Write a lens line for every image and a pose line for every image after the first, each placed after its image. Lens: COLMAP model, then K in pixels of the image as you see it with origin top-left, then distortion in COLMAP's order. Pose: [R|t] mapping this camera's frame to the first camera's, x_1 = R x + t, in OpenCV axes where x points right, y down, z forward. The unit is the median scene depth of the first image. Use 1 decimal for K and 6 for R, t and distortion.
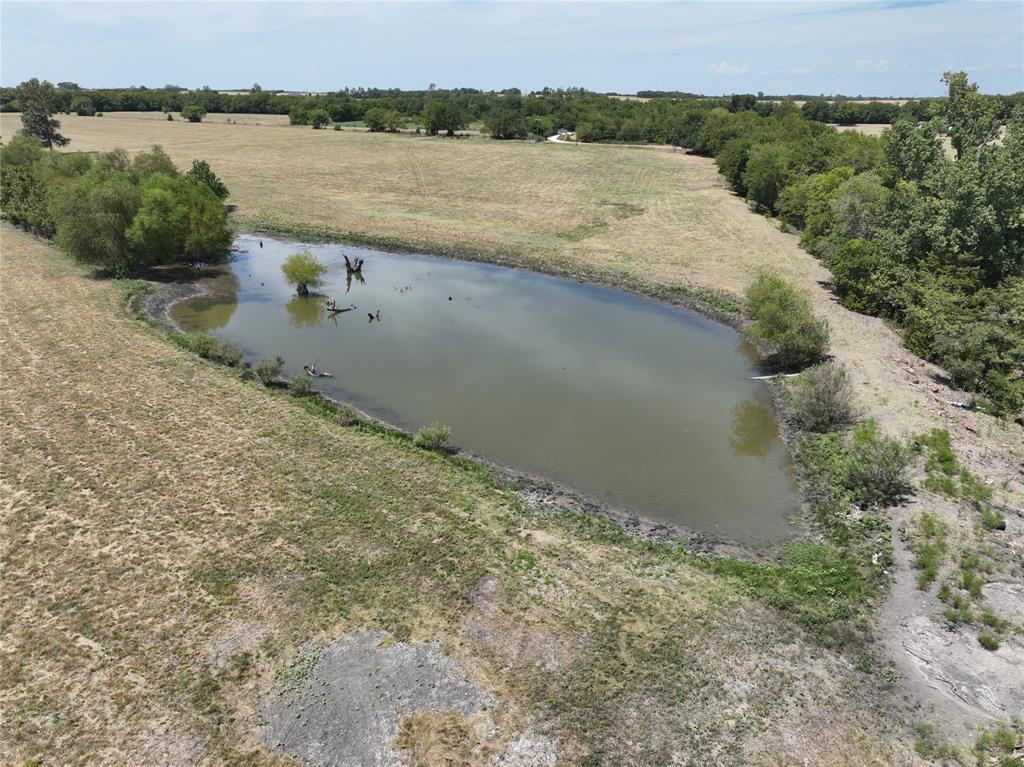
lens RADIAL K [[723.0, 0, 509.7], [0, 723.0, 380.7], [0, 0, 1]] dist [-0.001710, 0.017932]
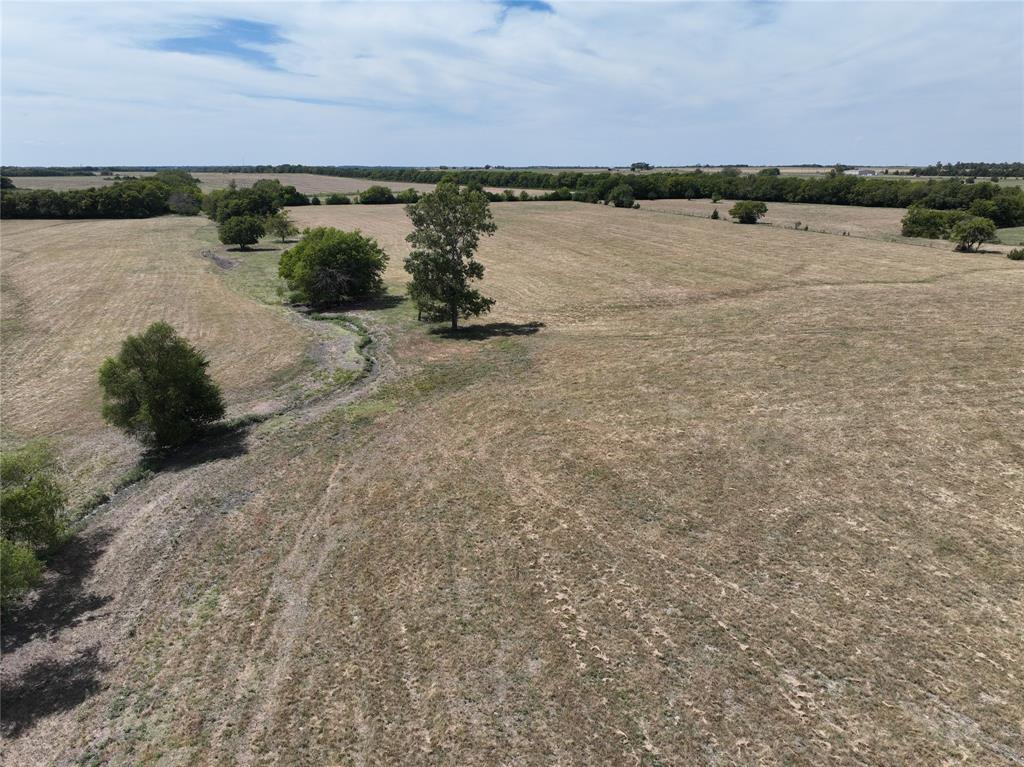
lens RADIAL K [[723.0, 0, 509.7], [0, 723.0, 380.7], [0, 0, 1]] dist [-0.001710, 0.017932]
pose [[0.766317, 0.172234, -0.618946, -0.129127], [-0.227943, 0.973609, -0.011291, -0.126264], [0.600666, 0.149737, 0.785353, 0.286184]]
